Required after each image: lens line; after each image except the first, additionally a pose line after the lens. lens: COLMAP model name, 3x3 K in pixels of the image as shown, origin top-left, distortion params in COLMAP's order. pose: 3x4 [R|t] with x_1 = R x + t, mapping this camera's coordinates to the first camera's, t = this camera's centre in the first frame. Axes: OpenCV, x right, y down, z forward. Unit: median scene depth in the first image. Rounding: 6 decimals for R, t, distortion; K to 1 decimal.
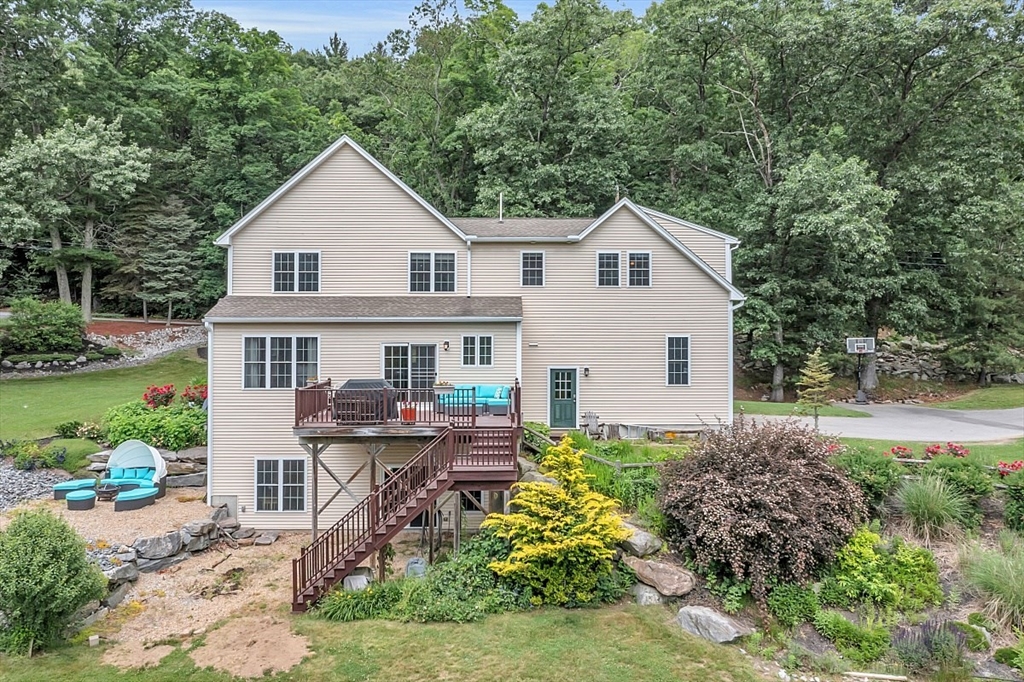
lens RADIAL K [[826.7, 0, 519.7], [0, 826.7, 314.2], [0, 0, 1]] dist [-0.020782, 0.004930]
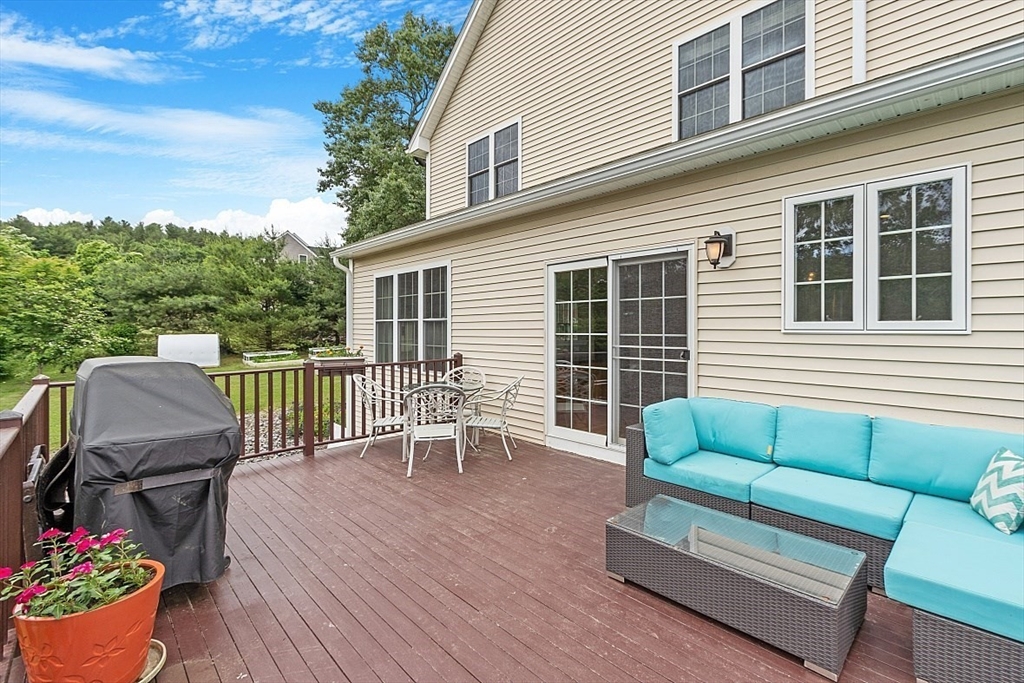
lens RADIAL K [[450.7, 0, 534.0], [0, 450.7, 327.3], [0, 0, 1]] dist [0.000100, -0.000534]
pose [[0.701266, -0.000850, -0.712899, -0.026189], [0.013471, 0.999837, 0.012058, 0.056799], [0.712772, -0.018060, 0.701163, 0.803789]]
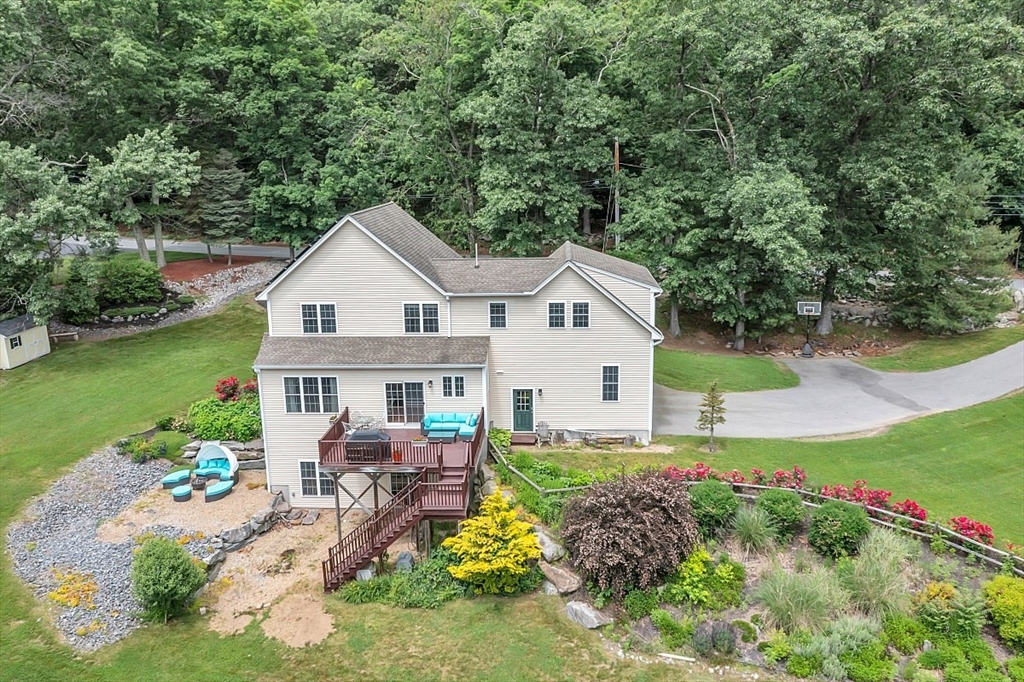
lens RADIAL K [[826.7, 0, 523.1], [0, 826.7, 330.5], [0, 0, 1]] dist [-0.020782, 0.004930]
pose [[0.997329, -0.001576, -0.073020, 0.151205], [0.019008, 0.970914, 0.238674, -0.343035], [0.070520, -0.239424, 0.968351, -0.258228]]
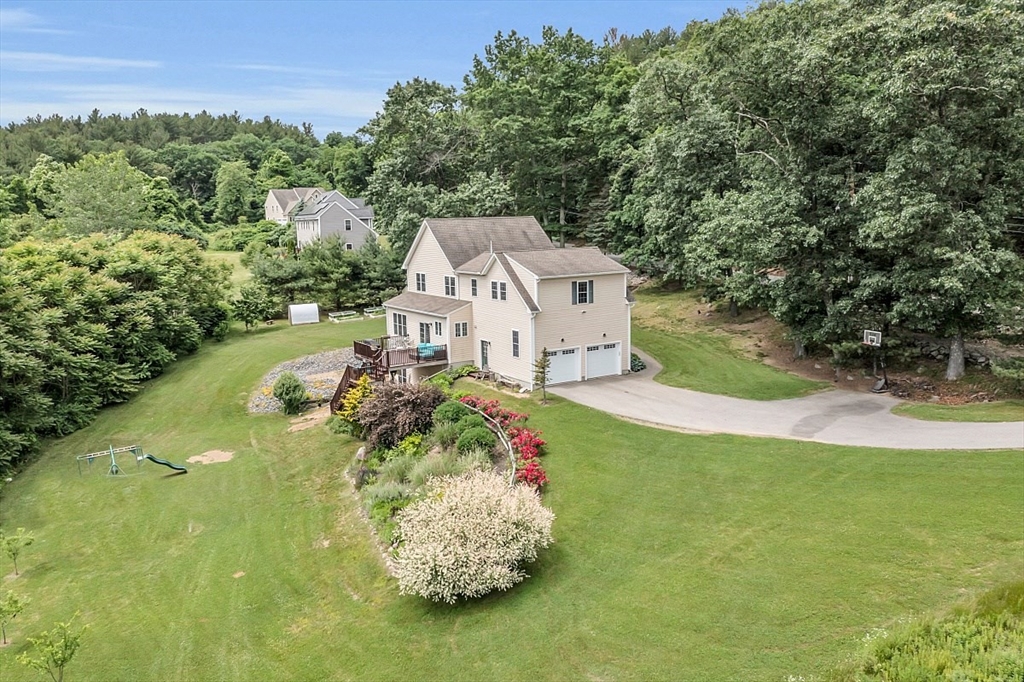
lens RADIAL K [[826.7, 0, 509.6], [0, 826.7, 337.2], [0, 0, 1]] dist [-0.020782, 0.004930]
pose [[0.509573, 0.113995, -0.852843, 1.728412], [0.046367, 0.986106, 0.159512, -0.245861], [0.859177, -0.120826, 0.497208, 0.103301]]
